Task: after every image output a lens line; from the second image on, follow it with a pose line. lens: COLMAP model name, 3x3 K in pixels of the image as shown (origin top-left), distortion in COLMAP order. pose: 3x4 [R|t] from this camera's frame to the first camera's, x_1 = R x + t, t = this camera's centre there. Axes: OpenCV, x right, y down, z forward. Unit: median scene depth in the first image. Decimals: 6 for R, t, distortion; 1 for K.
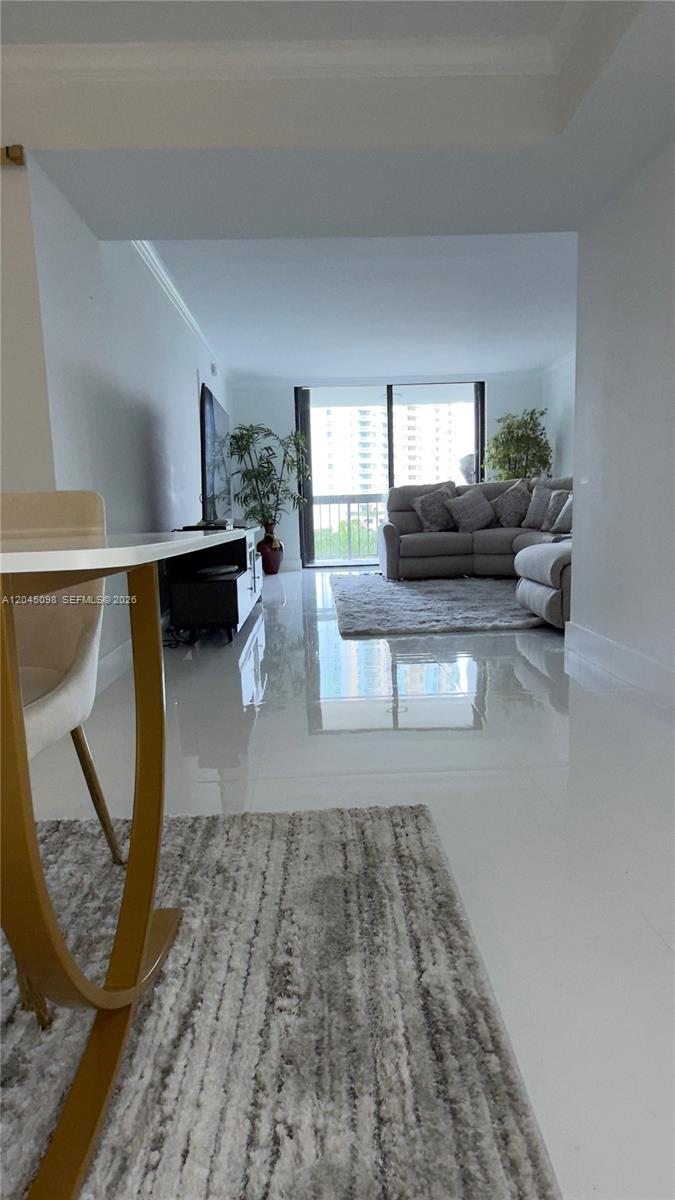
lens RADIAL K [[673.7, 0, 340.4], [0, 673.7, 607.0], [0, 0, 1]] dist [0.006228, 0.000429]
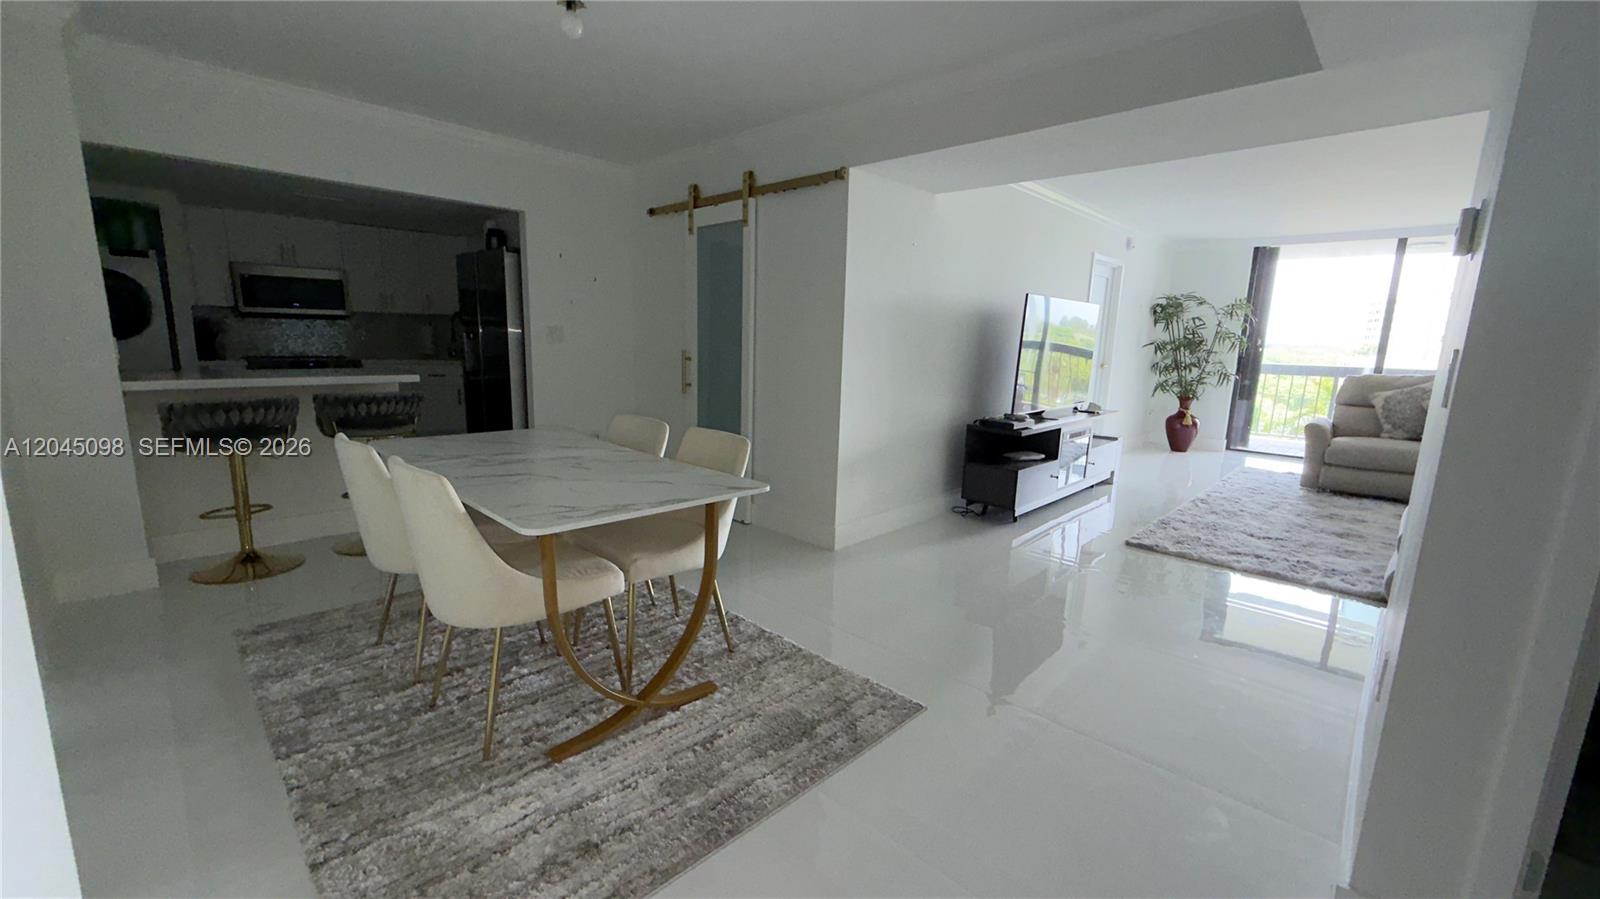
lens RADIAL K [[654.1, 0, 798.6], [0, 654.1, 442.2], [0, 0, 1]] dist [0.000209, 0.000020]
pose [[0.685446, 0.169711, -0.708069, 0.183428], [-0.148931, 0.984576, 0.091811, -0.067847], [0.712730, 0.042522, 0.700149, -0.016473]]
